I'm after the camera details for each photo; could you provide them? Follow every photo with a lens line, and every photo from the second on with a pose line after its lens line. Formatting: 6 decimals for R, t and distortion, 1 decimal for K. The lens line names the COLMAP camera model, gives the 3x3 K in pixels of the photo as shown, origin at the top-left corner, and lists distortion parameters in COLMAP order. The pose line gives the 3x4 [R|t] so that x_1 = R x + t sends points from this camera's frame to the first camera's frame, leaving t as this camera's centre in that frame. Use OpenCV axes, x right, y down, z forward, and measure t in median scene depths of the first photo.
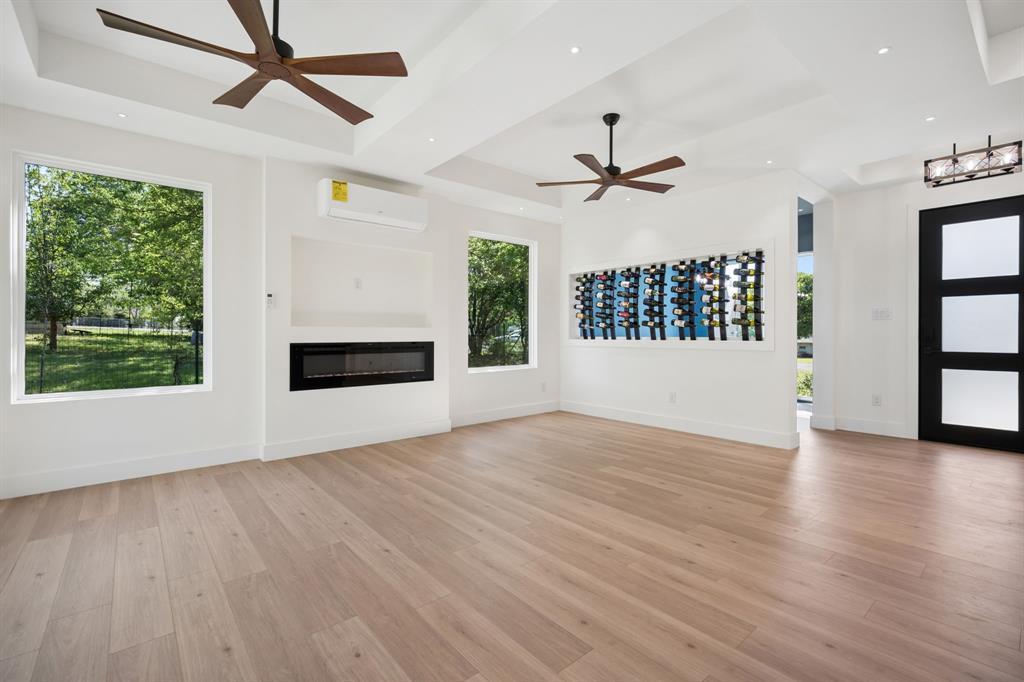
lens RADIAL K [[473.8, 0, 530.0], [0, 473.8, 329.5], [0, 0, 1]] dist [0.001346, 0.000192]
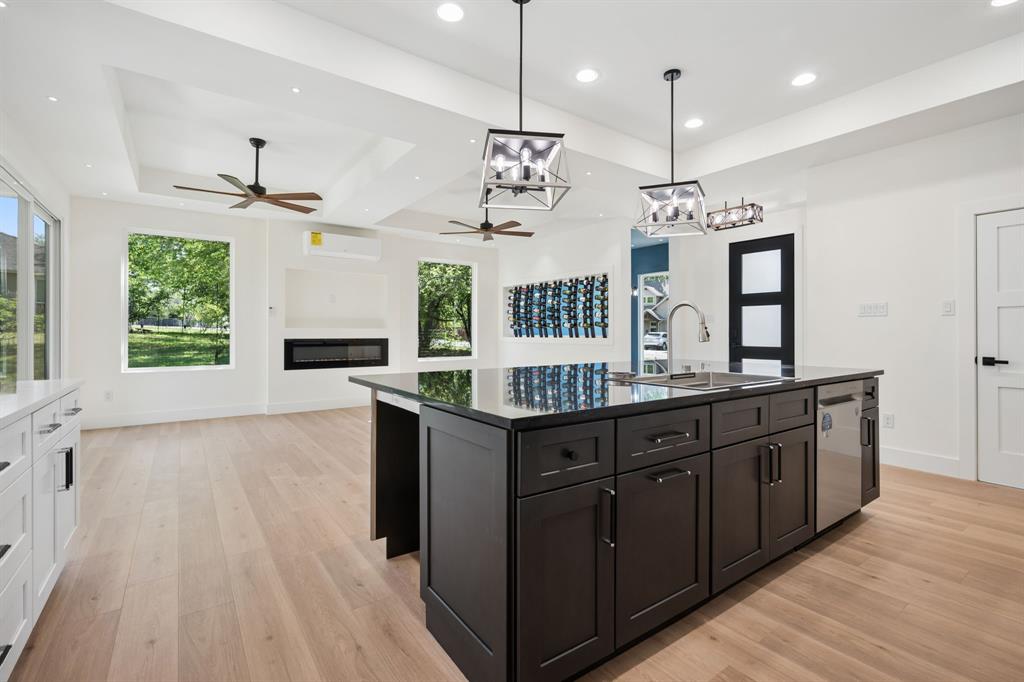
lens RADIAL K [[473.8, 0, 530.0], [0, 473.8, 329.5], [0, 0, 1]] dist [0.001346, 0.000192]
pose [[0.997627, 0.000248, -0.068855, 0.274157], [-0.000053, 0.999996, 0.002839, -0.004198], [0.068856, -0.002829, 0.997623, -0.331948]]
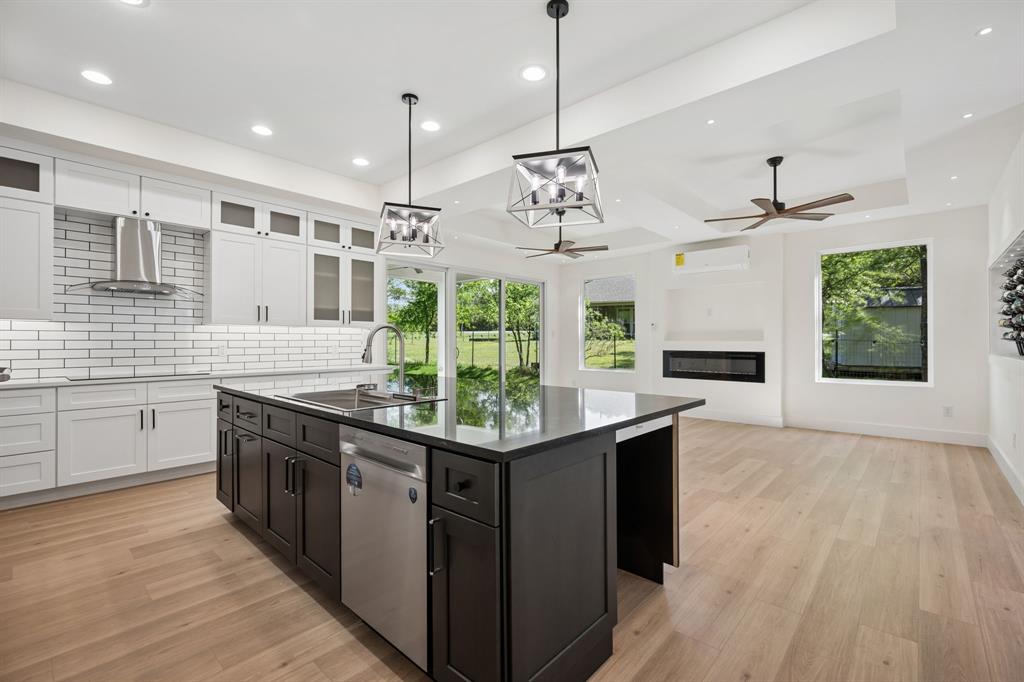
lens RADIAL K [[464.1, 0, 511.7], [0, 464.1, 334.7], [0, 0, 1]] dist [-0.011887, -0.000115]
pose [[0.102608, -0.013203, -0.994634, 0.825414], [0.008981, 0.999883, -0.012346, -0.010279], [0.994681, -0.007666, 0.102714, 0.174618]]
